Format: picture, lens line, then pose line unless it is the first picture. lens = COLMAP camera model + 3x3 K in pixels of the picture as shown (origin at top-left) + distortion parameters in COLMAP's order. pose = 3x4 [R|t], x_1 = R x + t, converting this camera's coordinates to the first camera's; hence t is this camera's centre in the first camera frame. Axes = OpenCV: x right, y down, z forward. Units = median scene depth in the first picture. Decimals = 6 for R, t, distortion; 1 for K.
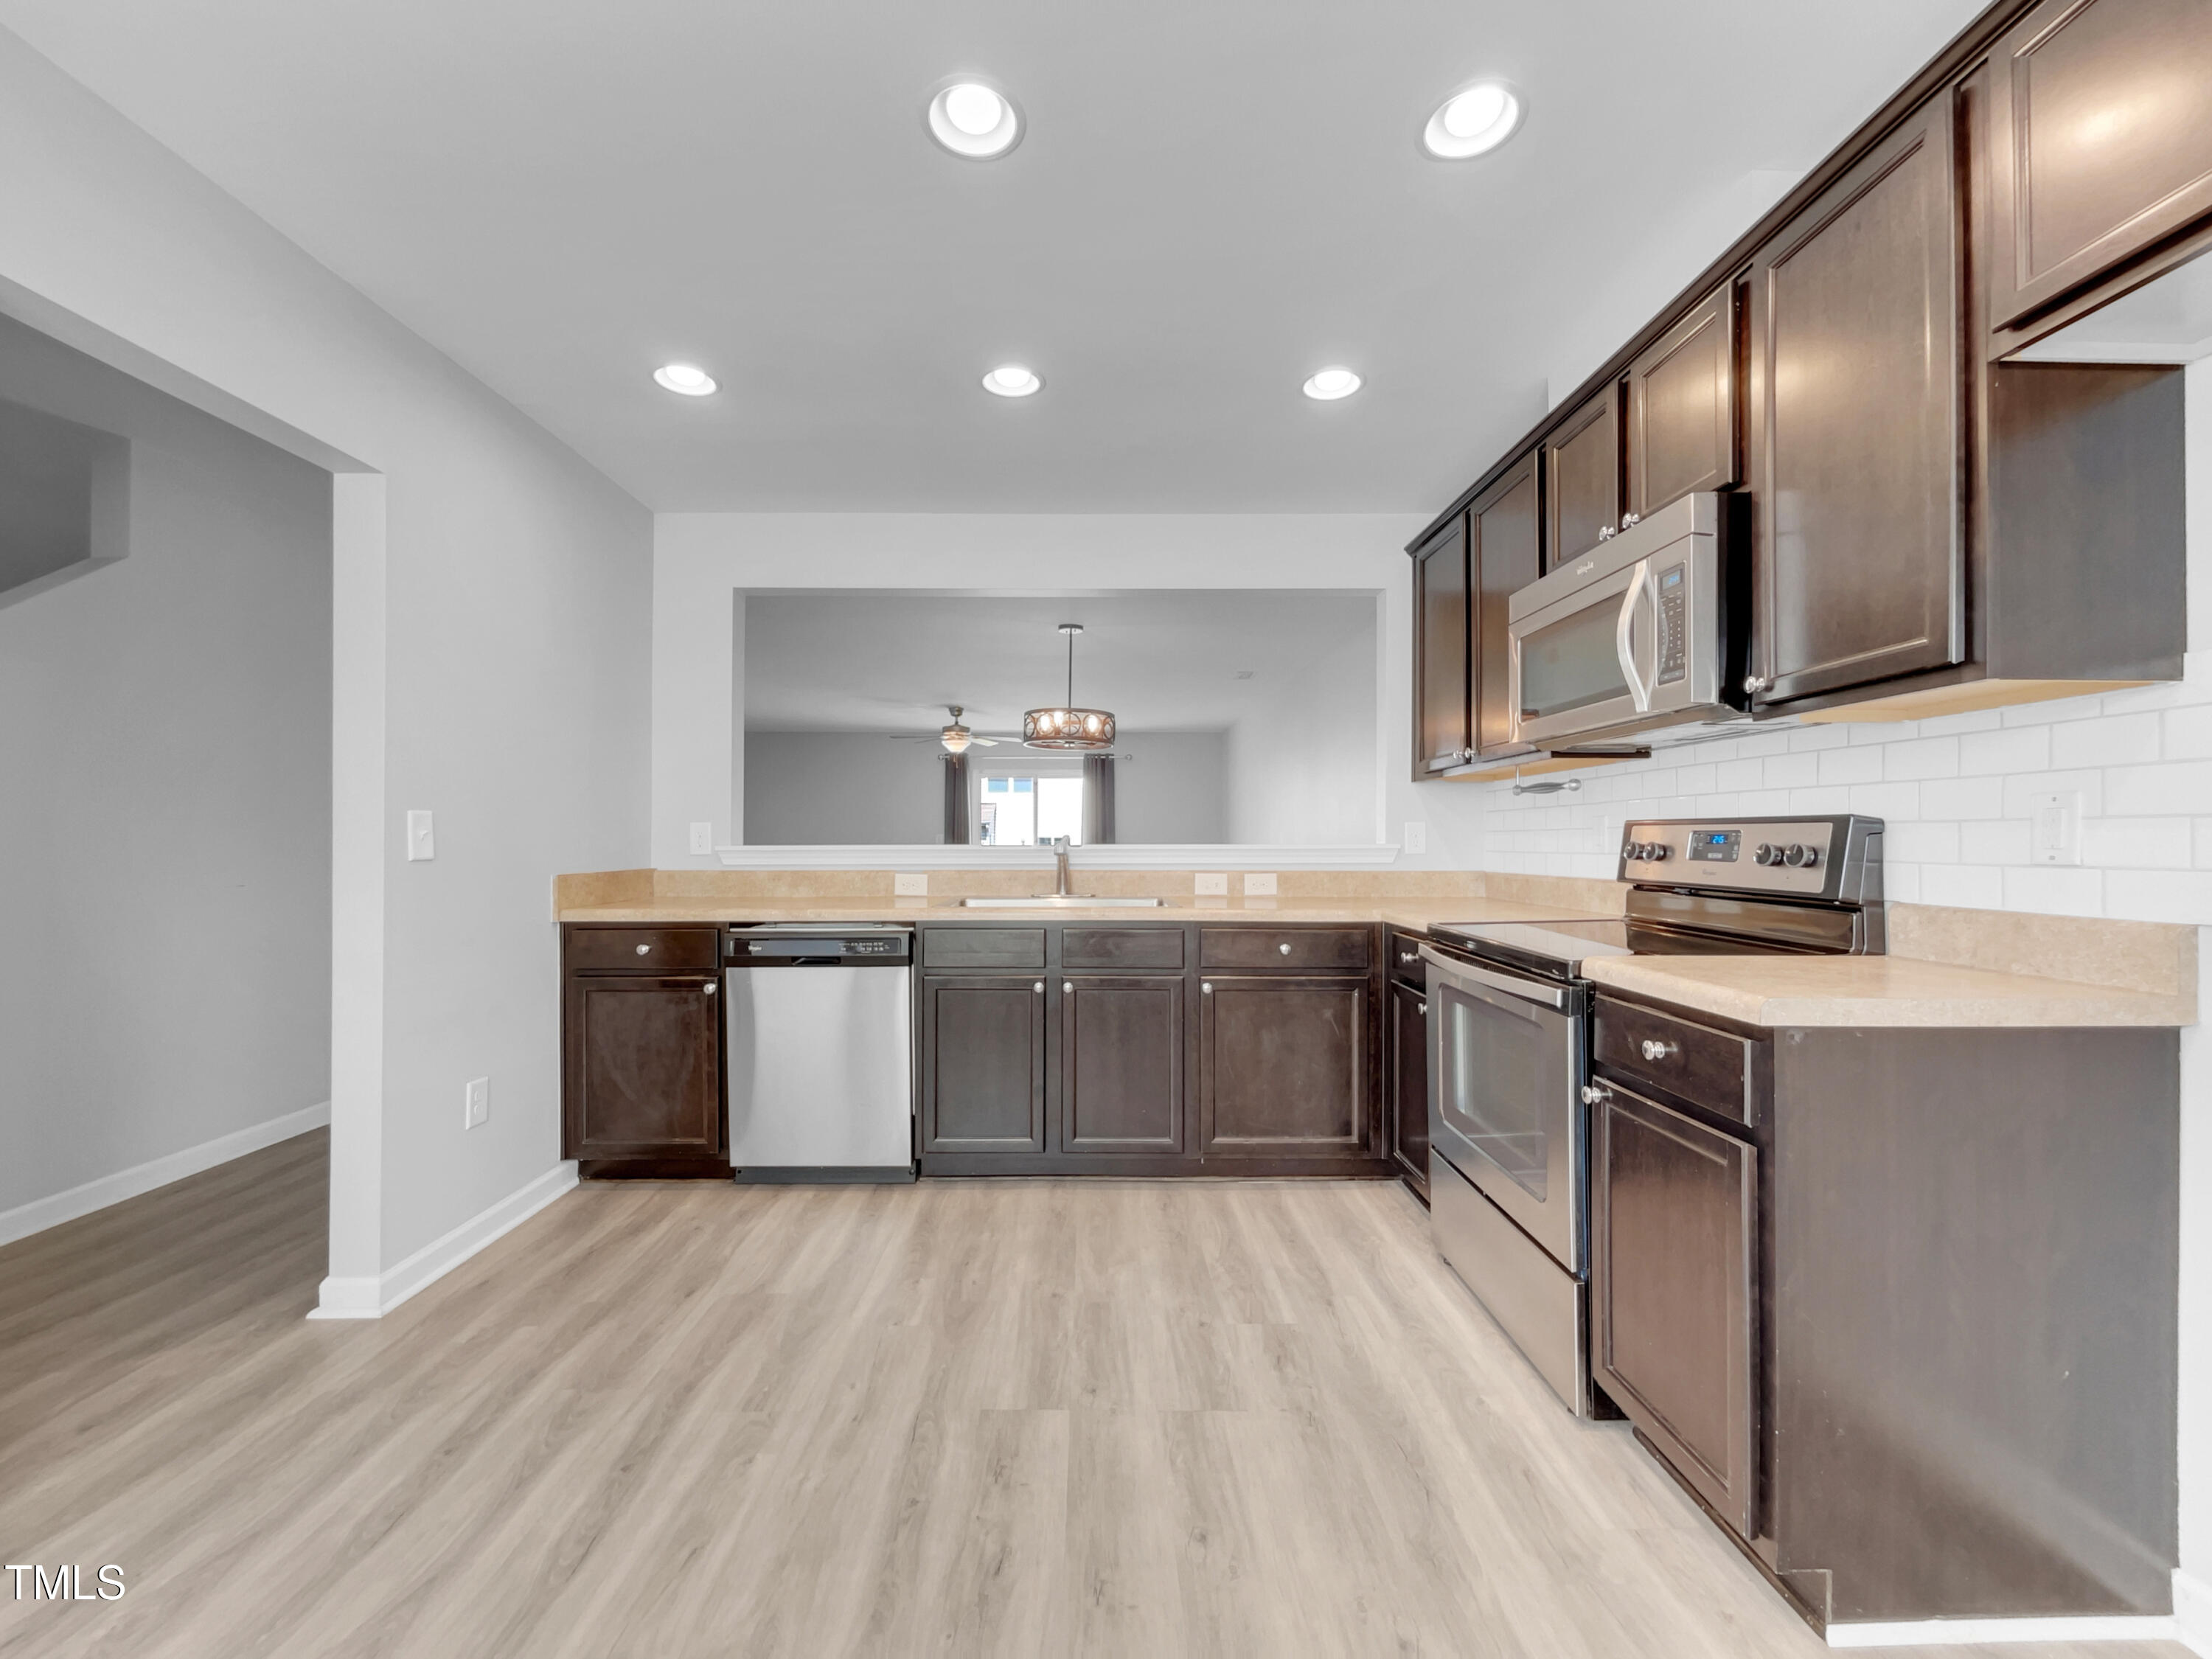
lens RADIAL K [[888.6, 0, 1097.2], [0, 888.6, 840.1], [0, 0, 1]] dist [-0.008403, 0.001142]
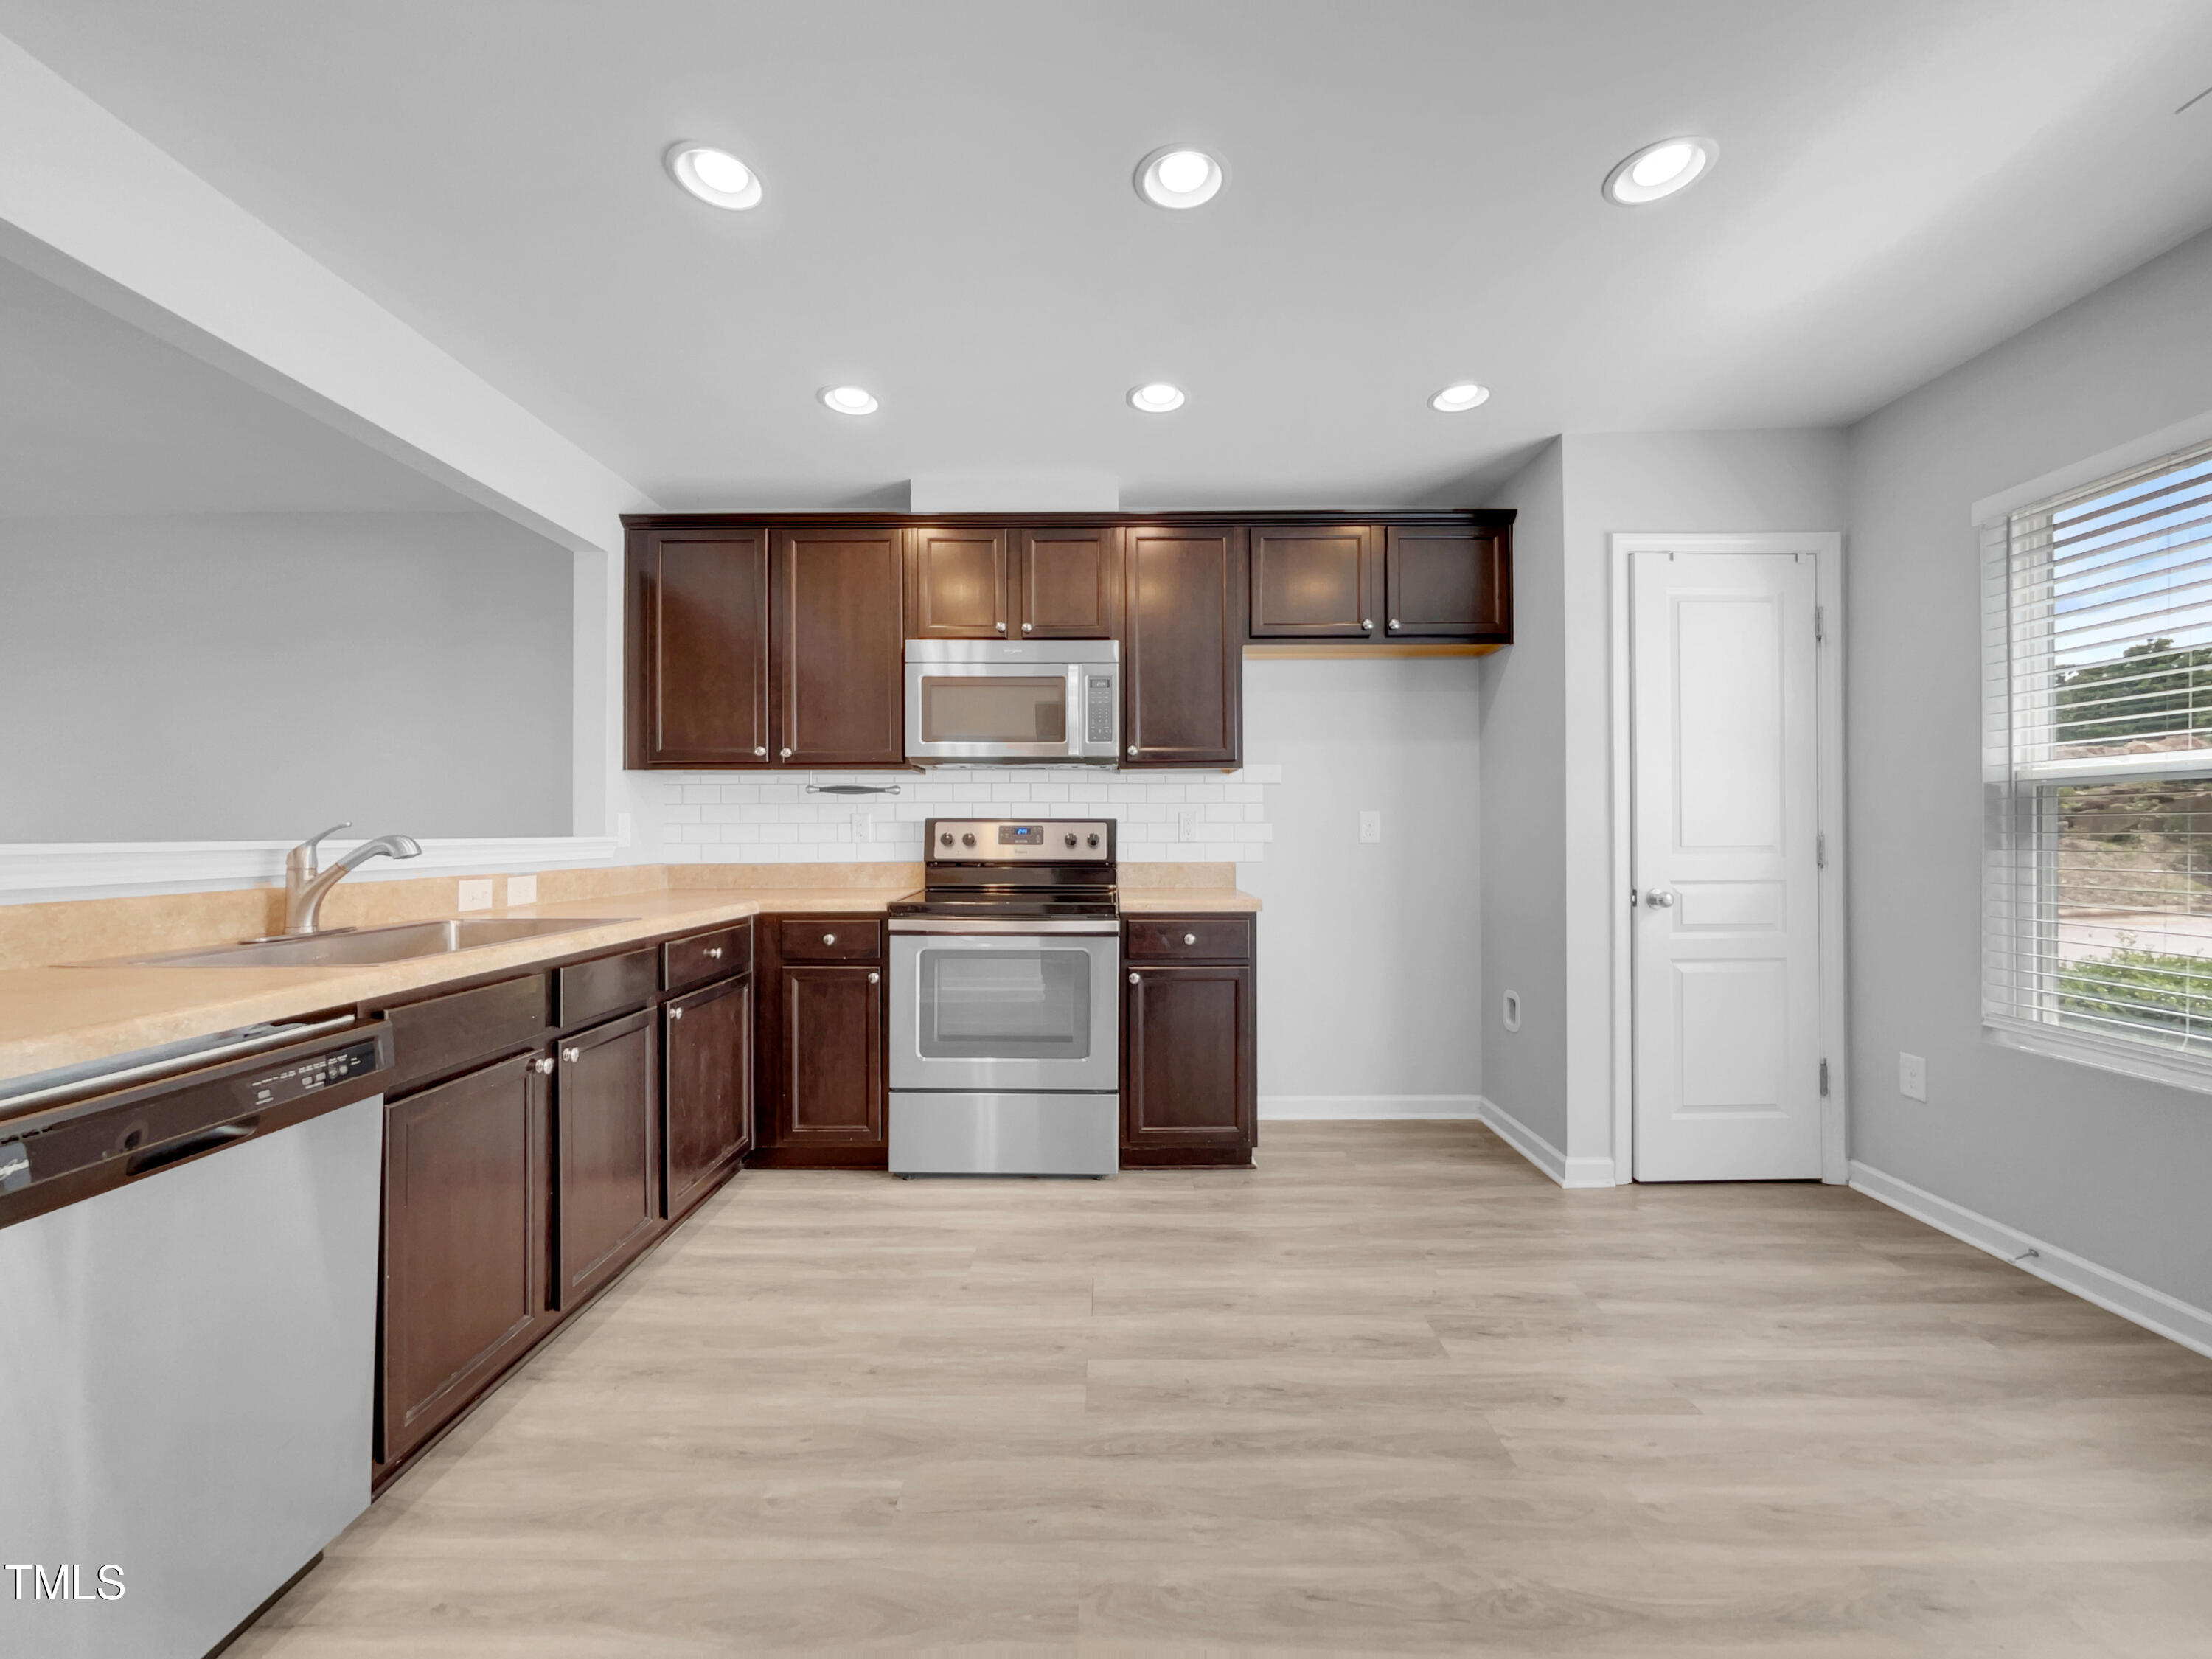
lens RADIAL K [[888.6, 0, 1101.3], [0, 888.6, 830.2], [0, 0, 1]] dist [-0.008403, 0.001142]
pose [[0.022040, -0.001145, 0.999756, -1.118736], [-0.000012, 0.999999, 0.001146, -0.005874], [-0.999757, -0.000037, 0.022040, 0.962969]]
